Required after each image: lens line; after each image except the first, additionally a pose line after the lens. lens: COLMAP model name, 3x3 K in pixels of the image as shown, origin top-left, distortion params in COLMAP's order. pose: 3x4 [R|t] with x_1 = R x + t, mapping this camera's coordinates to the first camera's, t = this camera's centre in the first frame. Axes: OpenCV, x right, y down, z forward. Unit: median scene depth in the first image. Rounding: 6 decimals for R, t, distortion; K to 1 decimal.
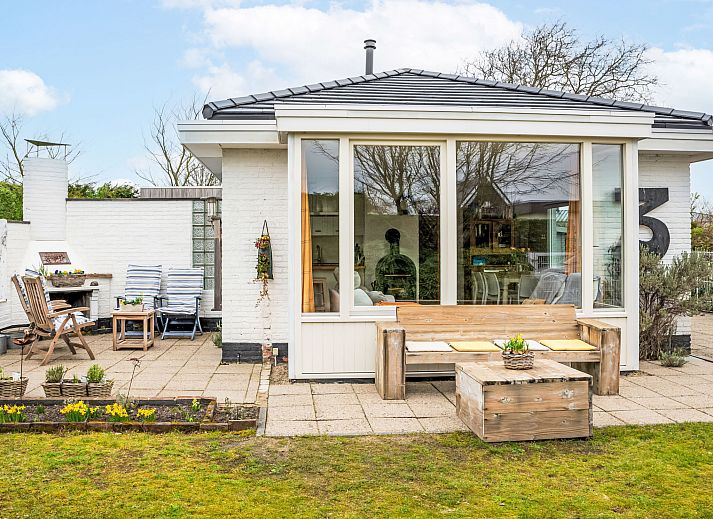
lens RADIAL K [[582.2, 0, 337.0], [0, 582.2, 248.0], [0, 0, 1]] dist [-0.087427, -0.001736]
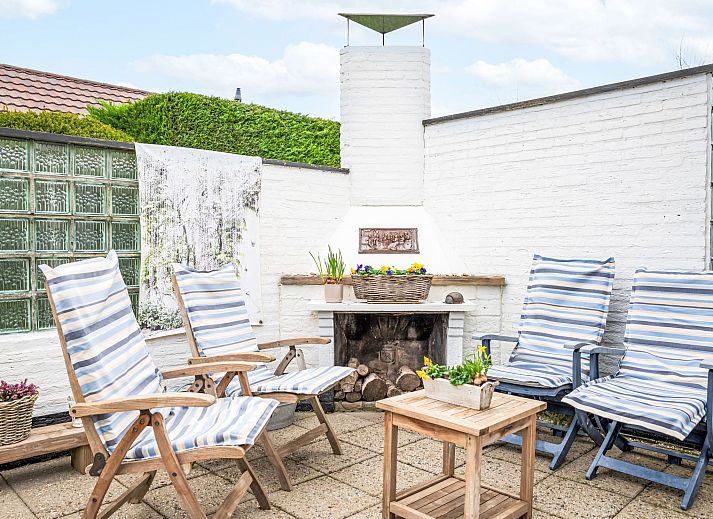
lens RADIAL K [[582.2, 0, 337.0], [0, 582.2, 248.0], [0, 0, 1]] dist [-0.087427, -0.001736]
pose [[0.619958, 0.004509, -0.784622, -0.144553], [-0.003690, 0.999989, 0.002832, 0.025187], [0.784626, 0.001139, 0.619968, 0.712496]]
